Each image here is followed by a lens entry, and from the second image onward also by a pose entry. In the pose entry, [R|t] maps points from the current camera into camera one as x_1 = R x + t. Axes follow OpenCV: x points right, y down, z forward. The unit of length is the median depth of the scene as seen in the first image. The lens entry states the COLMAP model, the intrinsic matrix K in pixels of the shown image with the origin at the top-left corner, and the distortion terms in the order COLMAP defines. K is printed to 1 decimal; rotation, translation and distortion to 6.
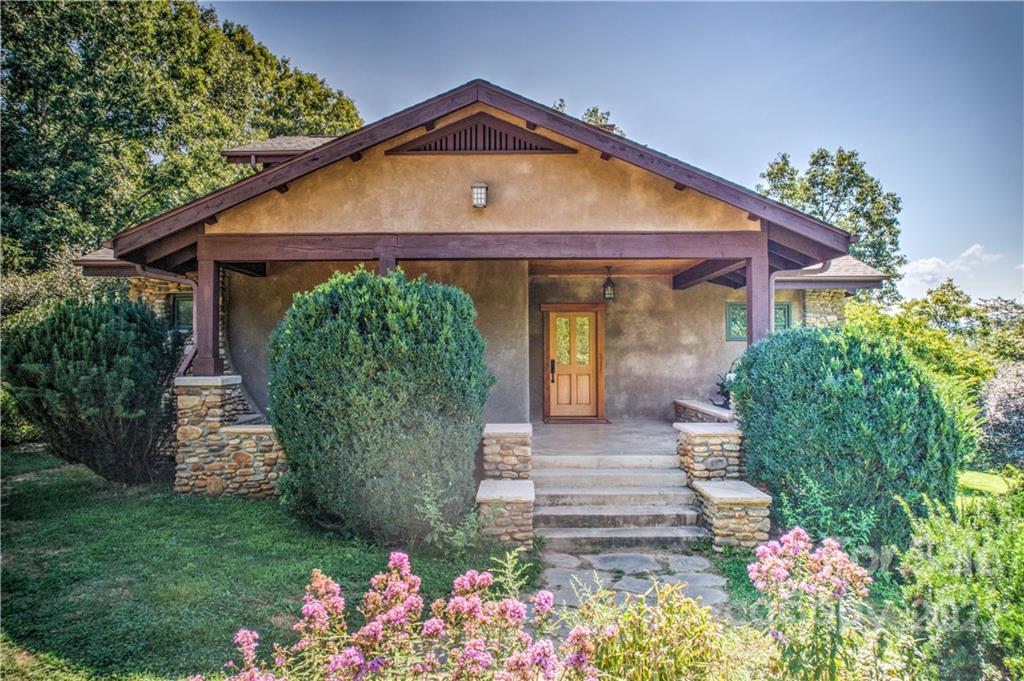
lens RADIAL K [[659.1, 0, 512.0], [0, 659.1, 340.5], [0, 0, 1]] dist [-0.072859, 0.068163]
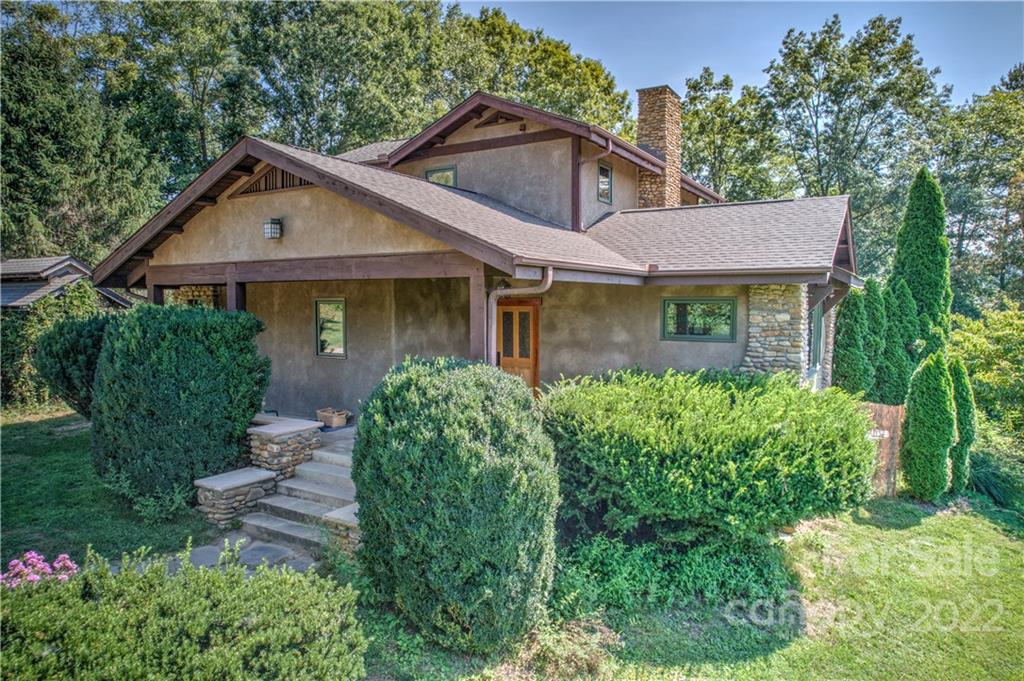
lens RADIAL K [[659.1, 0, 512.0], [0, 659.1, 340.5], [0, 0, 1]] dist [-0.072859, 0.068163]
pose [[0.862645, 0.033252, -0.504716, 0.906562], [0.009482, 0.996598, 0.081864, -0.111442], [0.505721, -0.075405, 0.859395, 0.189667]]
